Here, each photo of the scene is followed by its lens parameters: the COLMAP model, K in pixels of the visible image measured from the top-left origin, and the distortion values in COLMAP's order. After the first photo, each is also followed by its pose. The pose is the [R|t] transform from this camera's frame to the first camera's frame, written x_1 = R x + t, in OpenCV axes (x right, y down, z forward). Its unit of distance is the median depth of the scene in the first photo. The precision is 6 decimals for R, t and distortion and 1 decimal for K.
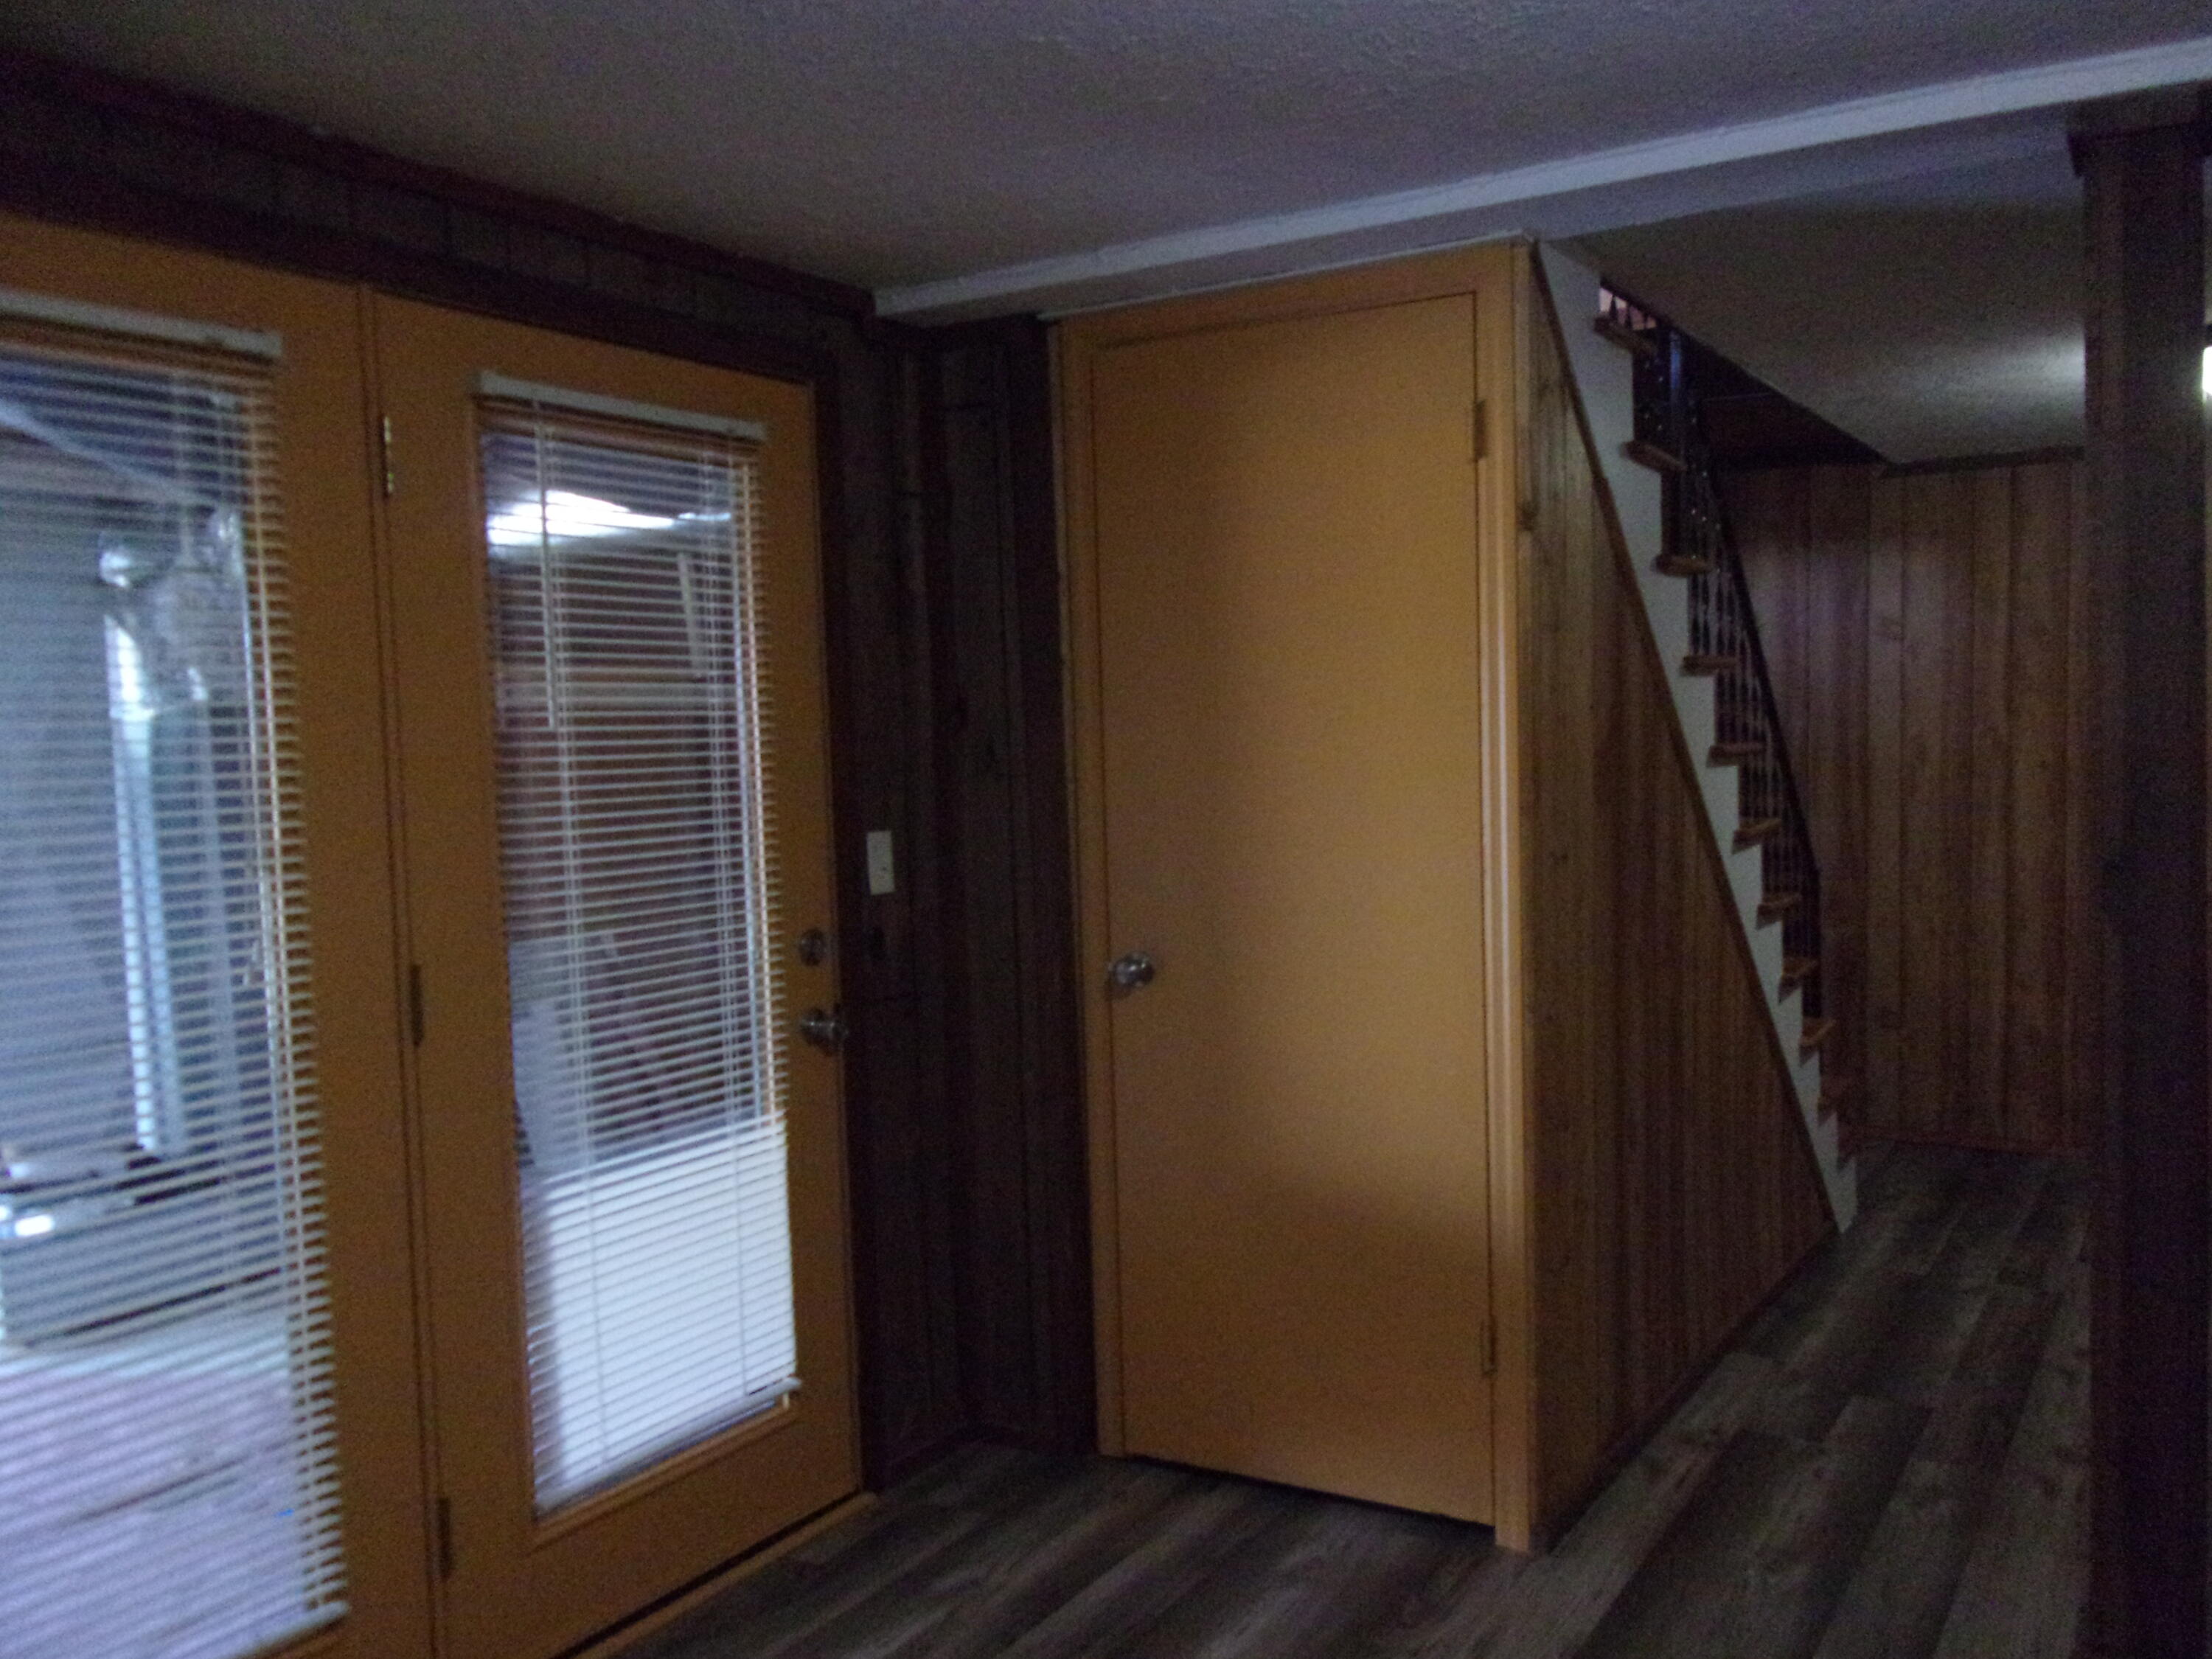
lens RADIAL K [[1843.7, 0, 1112.8], [0, 1843.7, 828.4], [0, 0, 1]] dist [0.030273, -0.045013]
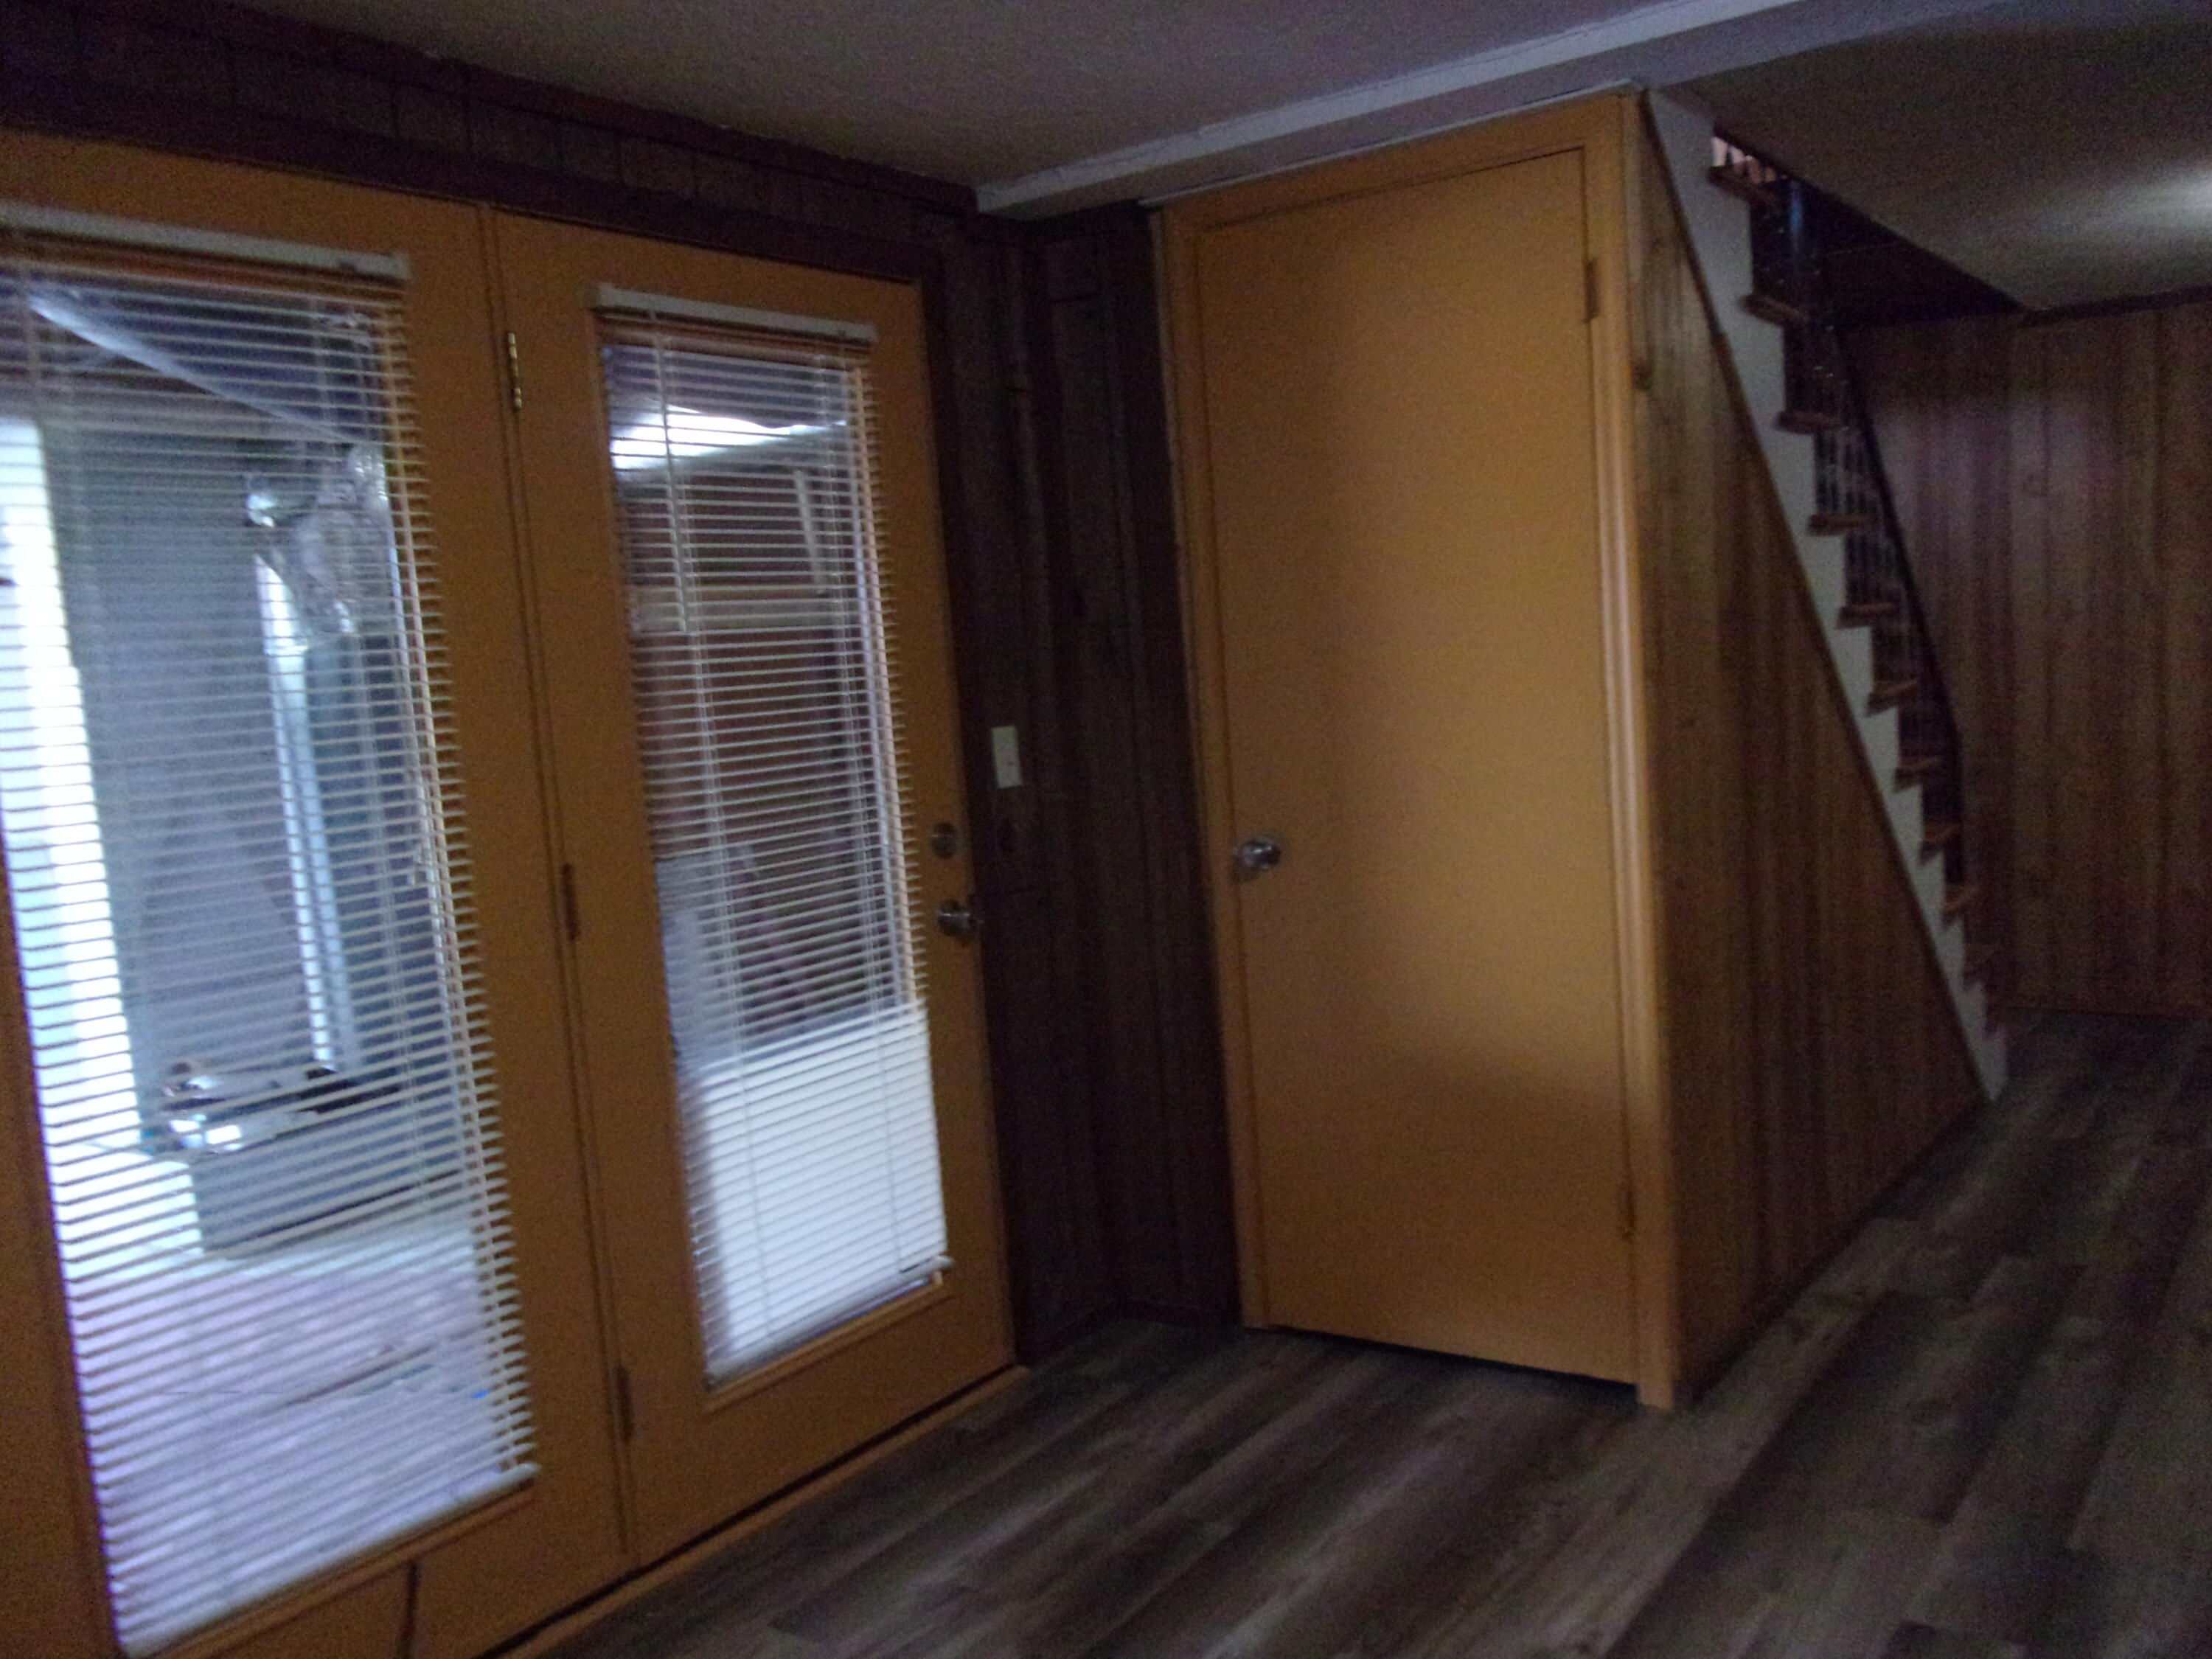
lens RADIAL K [[1843.7, 0, 1113.5], [0, 1843.7, 826.4], [0, 0, 1]] dist [0.030273, -0.045013]
pose [[0.996997, -0.036926, -0.068066, 0.000831], [0.039987, 0.998223, 0.044175, 0.015073], [0.066314, -0.046765, 0.996702, -0.012138]]
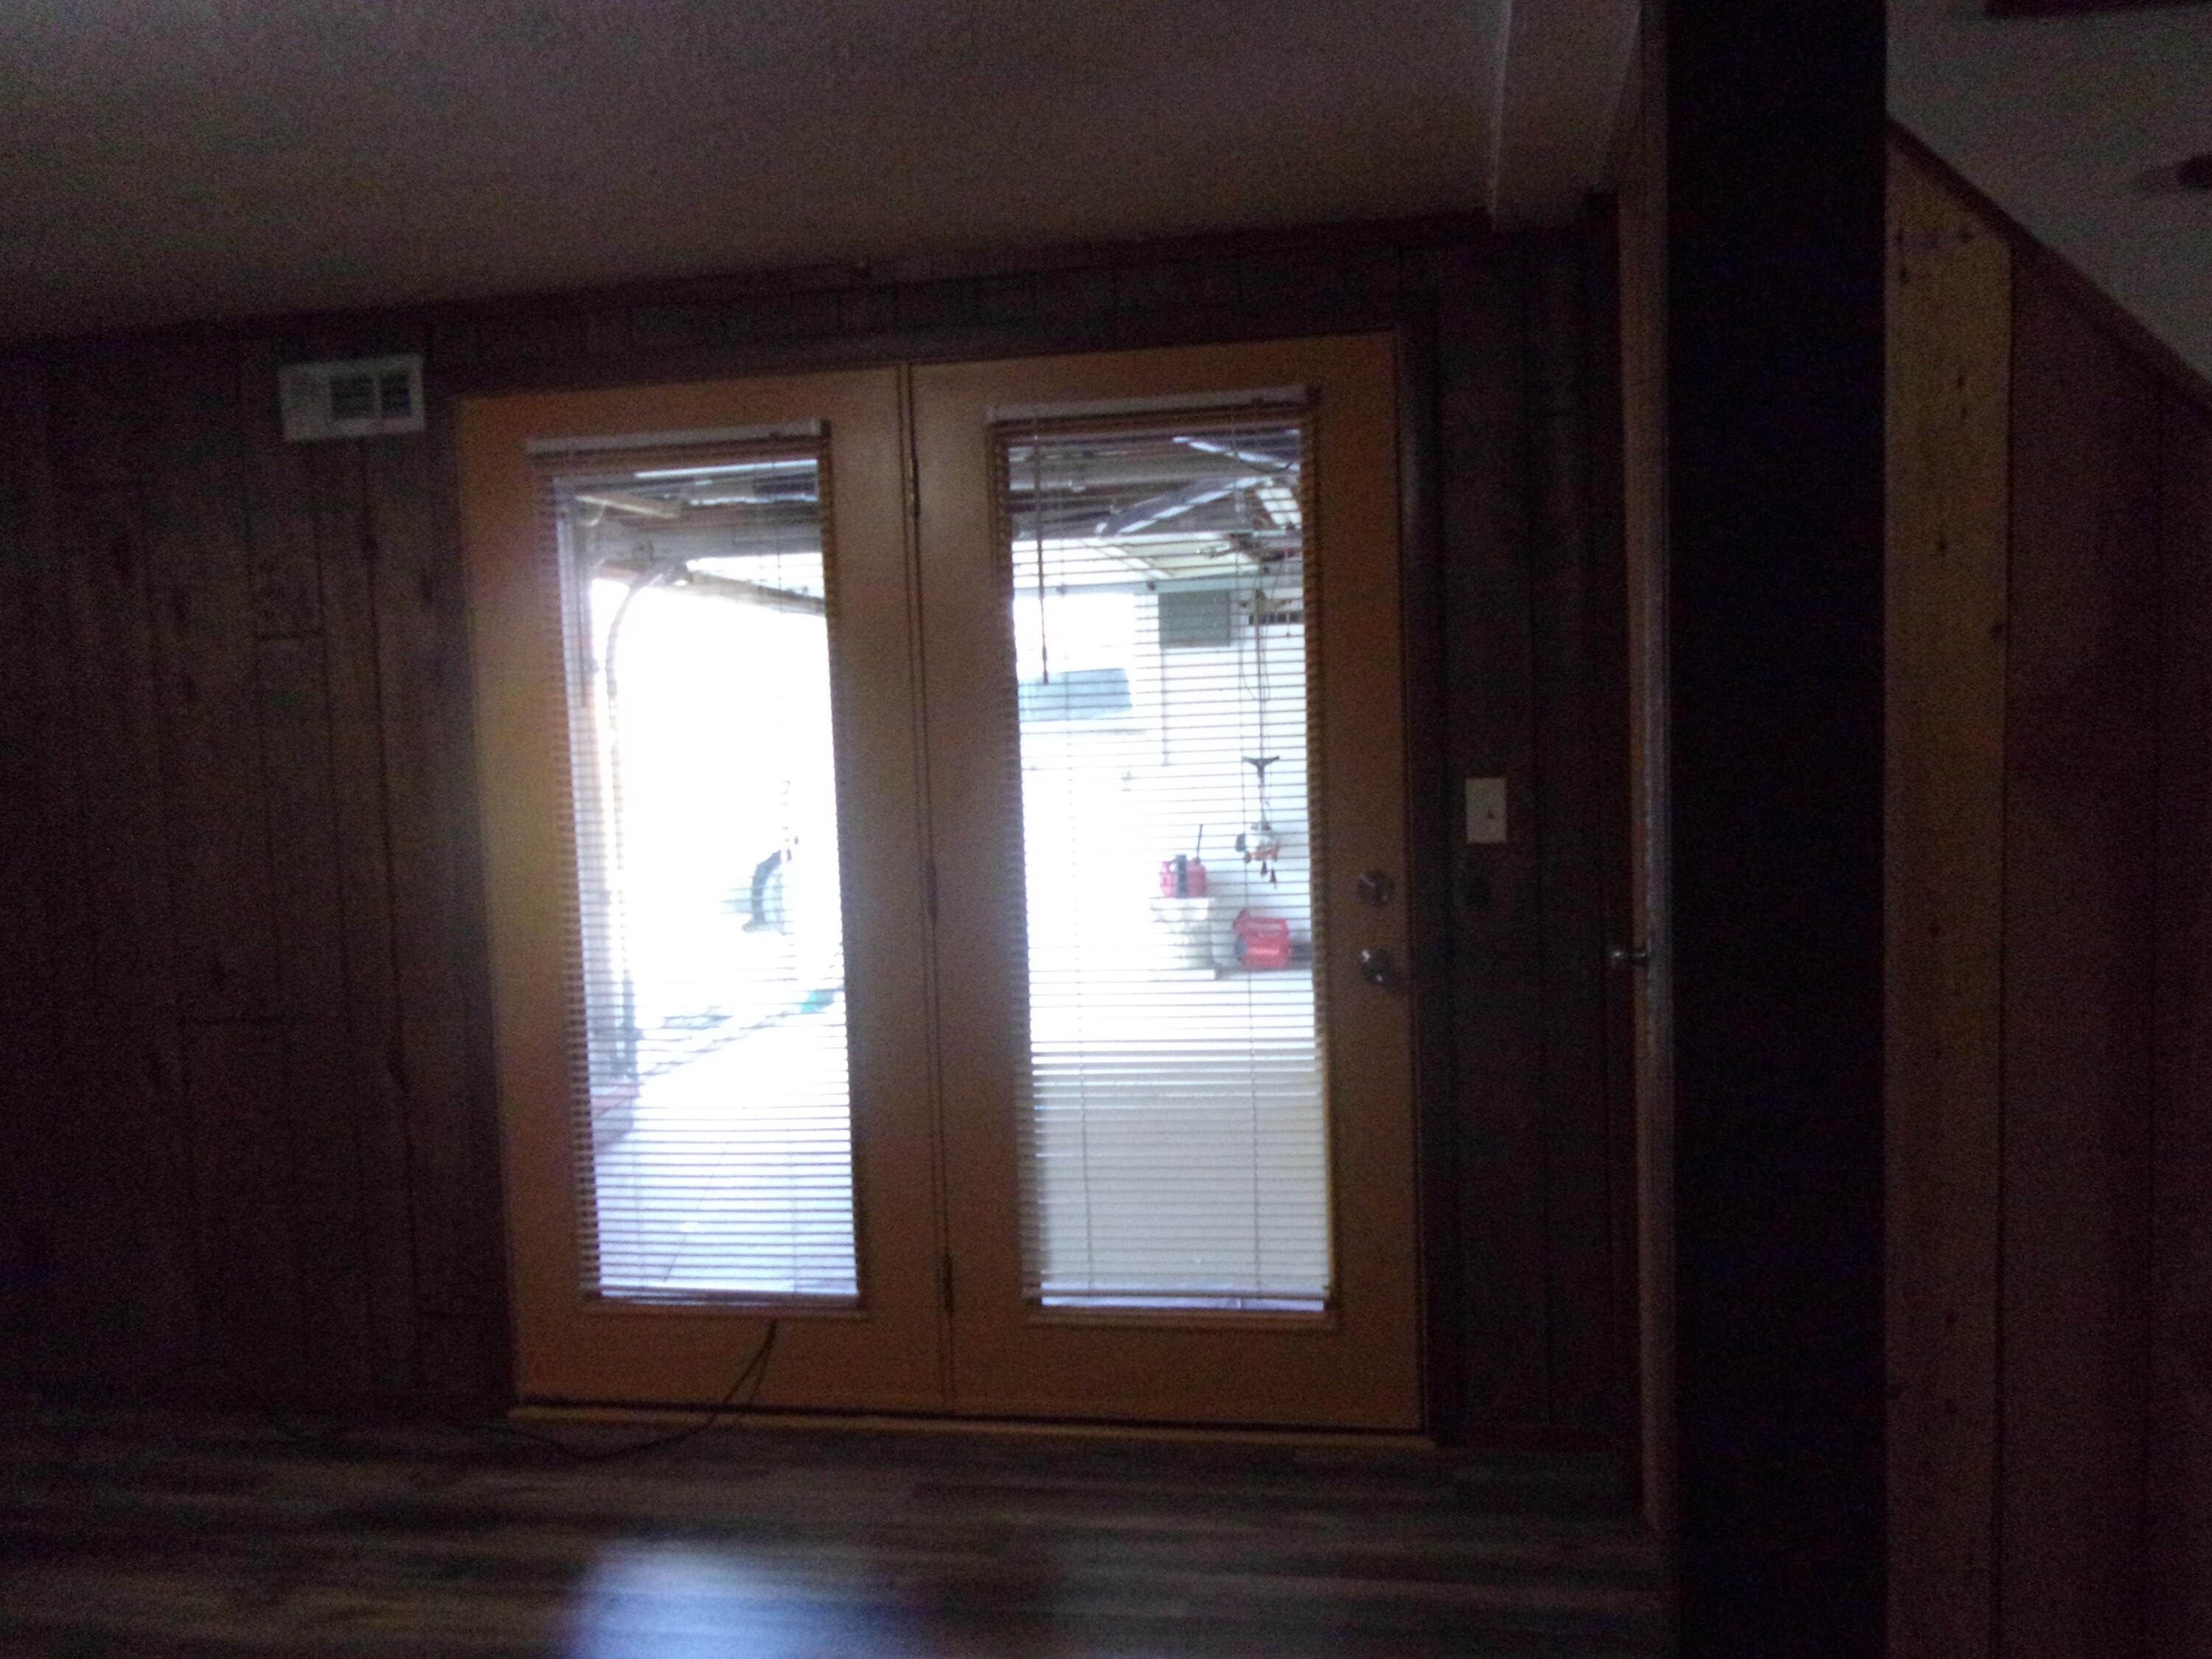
lens RADIAL K [[1843.7, 0, 1111.4], [0, 1843.7, 829.4], [0, 0, 1]] dist [0.030273, -0.045013]
pose [[0.378420, 0.070951, -0.922911, 0.721788], [-0.021266, 0.997461, 0.067962, -0.034459], [0.925390, -0.006091, 0.378969, 0.478724]]
